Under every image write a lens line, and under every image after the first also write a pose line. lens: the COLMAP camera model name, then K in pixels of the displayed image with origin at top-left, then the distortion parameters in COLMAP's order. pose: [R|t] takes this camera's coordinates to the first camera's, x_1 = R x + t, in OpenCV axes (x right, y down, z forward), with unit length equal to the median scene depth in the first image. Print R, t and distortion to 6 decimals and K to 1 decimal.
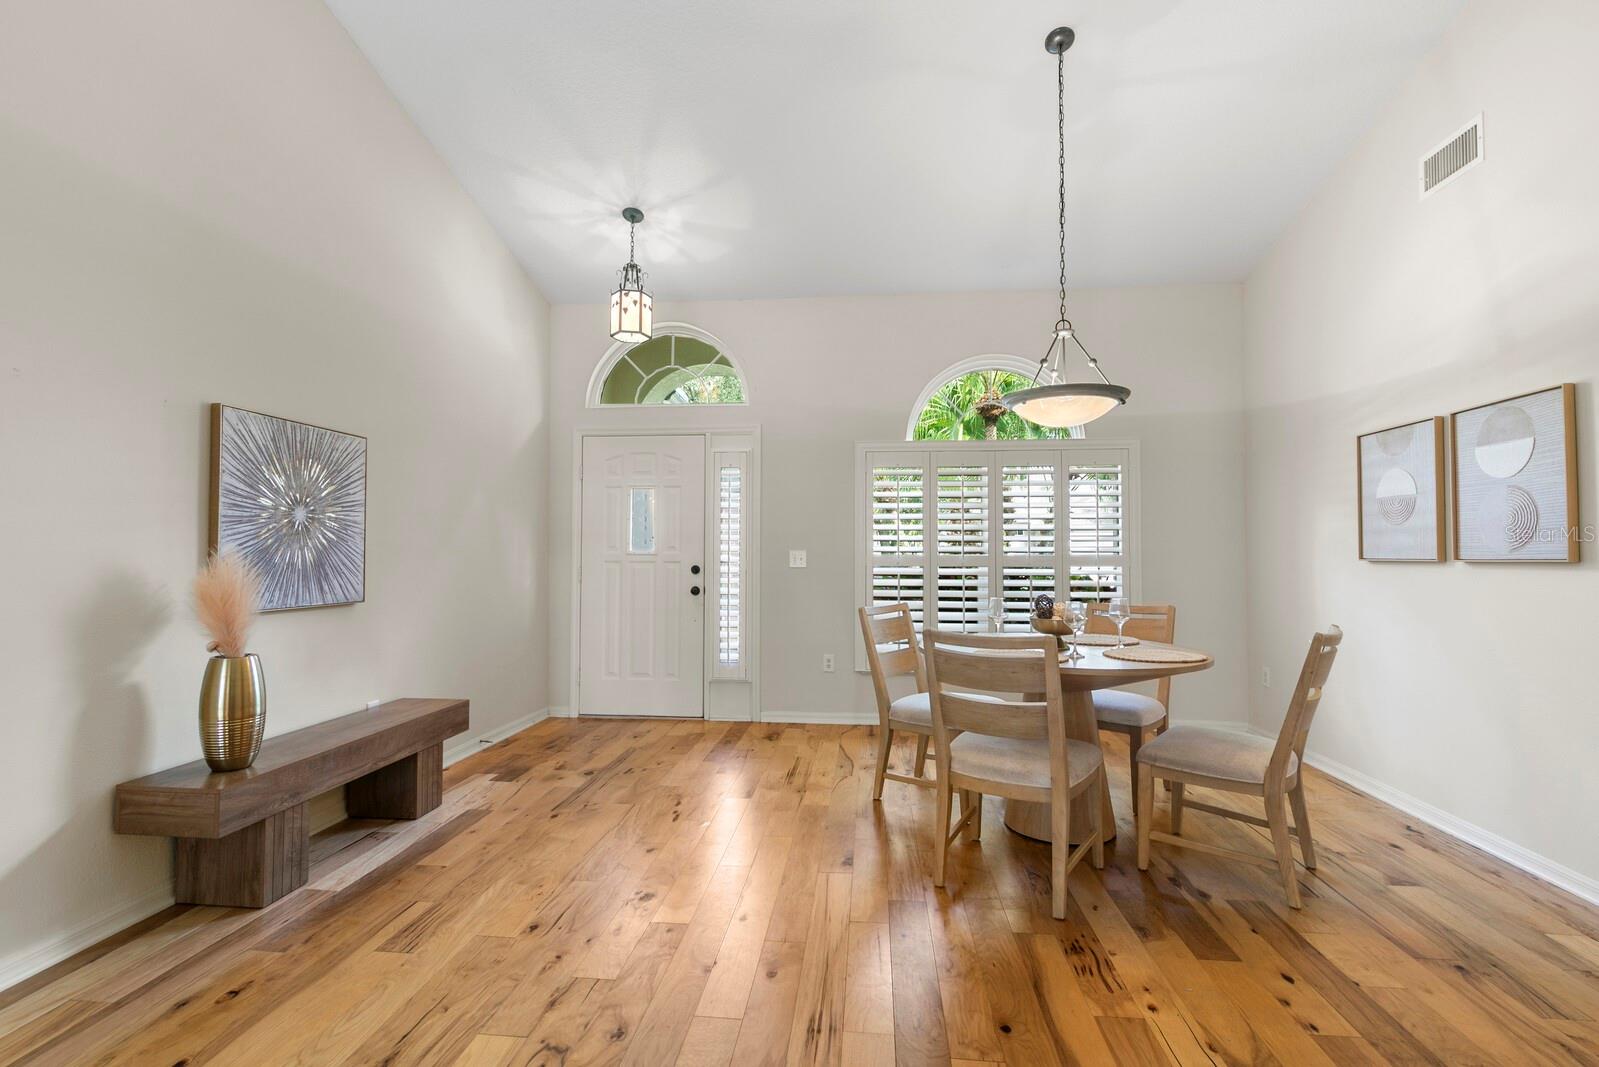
lens RADIAL K [[721.3, 0, 804.8], [0, 721.3, 547.8], [0, 0, 1]] dist [-0.001788, -0.000083]
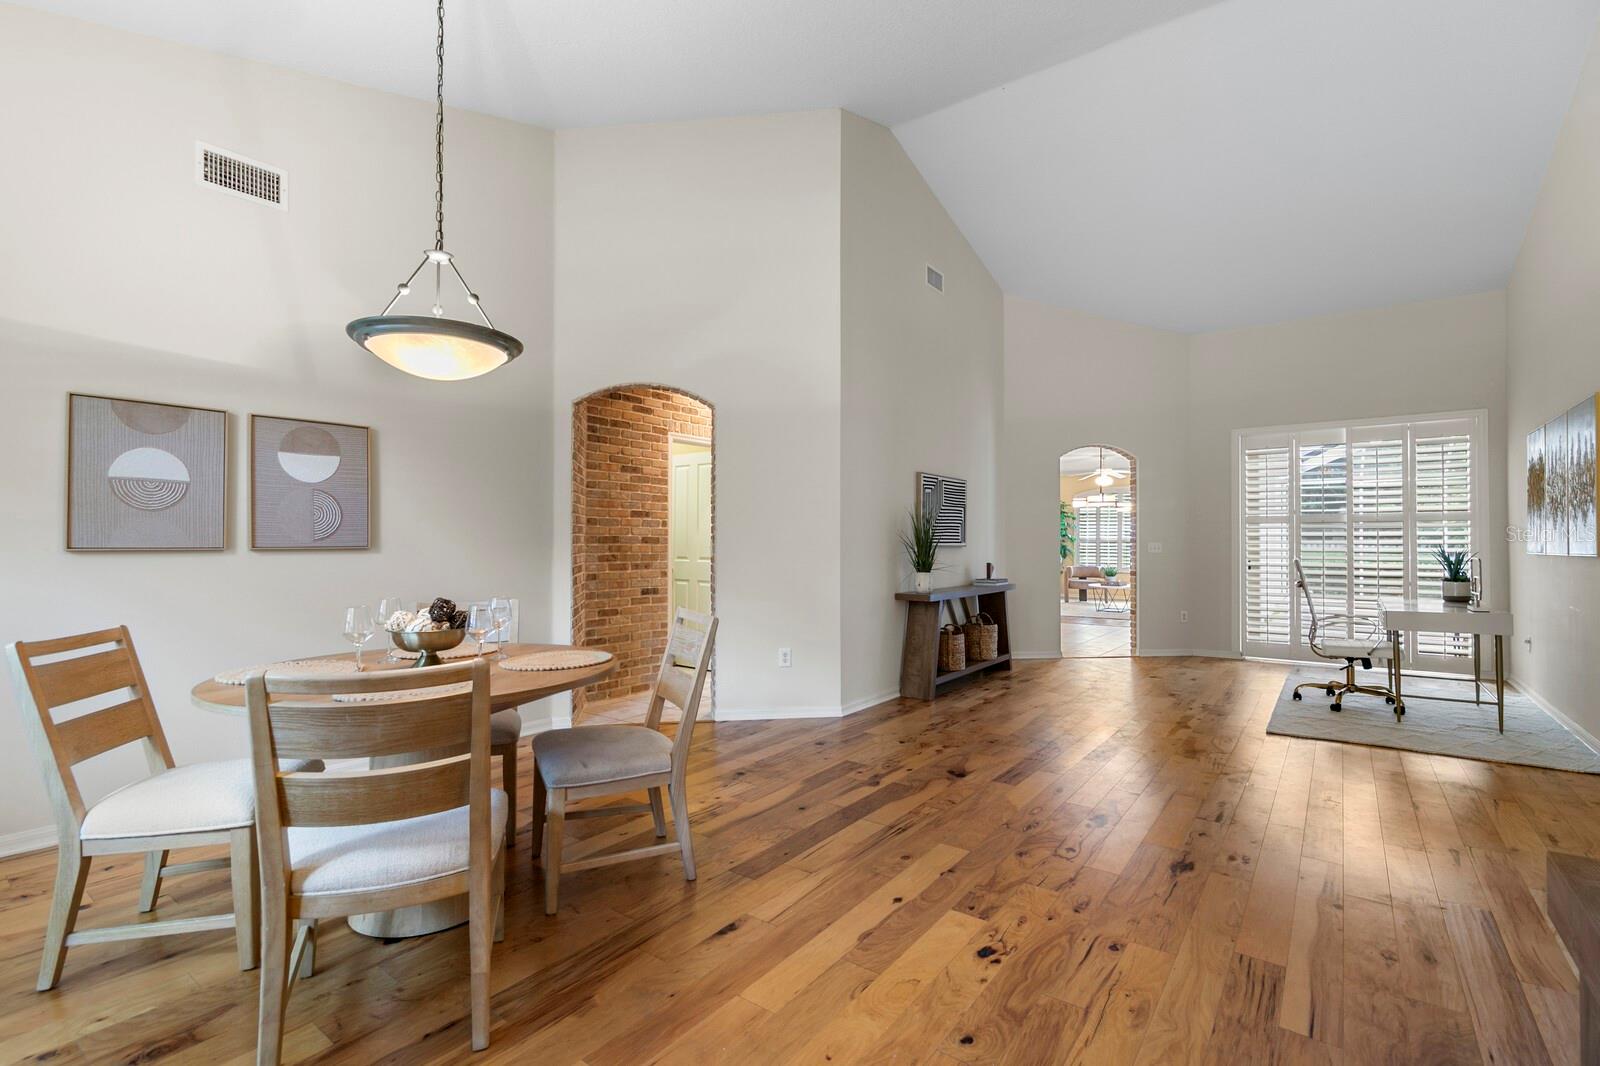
lens RADIAL K [[721.7, 0, 805.3], [0, 721.7, 547.3], [0, 0, 1]] dist [-0.001788, -0.000083]
pose [[-0.854610, -0.002790, 0.519262, -0.425822], [-0.003228, 0.999995, 0.000059, 0.013575], [-0.519260, -0.001626, -0.854615, 1.643731]]
